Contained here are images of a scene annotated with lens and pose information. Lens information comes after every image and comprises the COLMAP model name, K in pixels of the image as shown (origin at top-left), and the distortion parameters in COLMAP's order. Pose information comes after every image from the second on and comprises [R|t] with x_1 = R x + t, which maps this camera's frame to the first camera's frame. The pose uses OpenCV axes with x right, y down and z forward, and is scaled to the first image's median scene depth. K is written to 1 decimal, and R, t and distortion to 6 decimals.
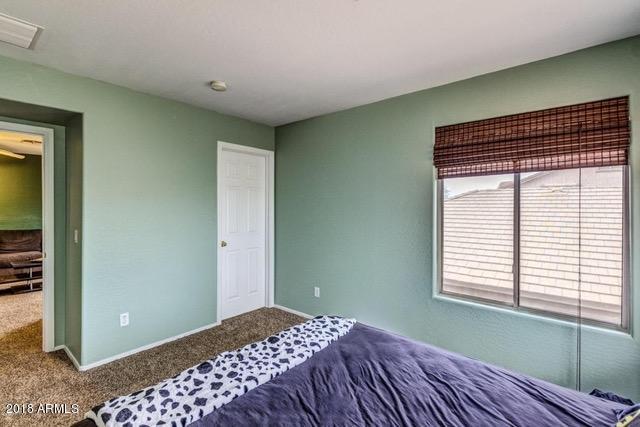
lens RADIAL K [[293.7, 0, 317.7], [0, 293.7, 207.3], [0, 0, 1]] dist [0.001193, -0.000103]
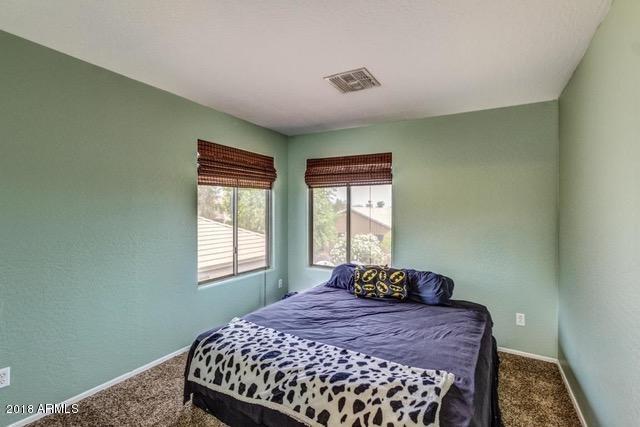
lens RADIAL K [[293.7, 0, 317.7], [0, 293.7, 207.3], [0, 0, 1]] dist [0.001193, -0.000103]
pose [[-0.166059, 0.001019, 0.986115, -1.168318], [-0.003296, 0.999993, -0.001589, -0.014683], [-0.986110, -0.003514, -0.166055, 1.085344]]
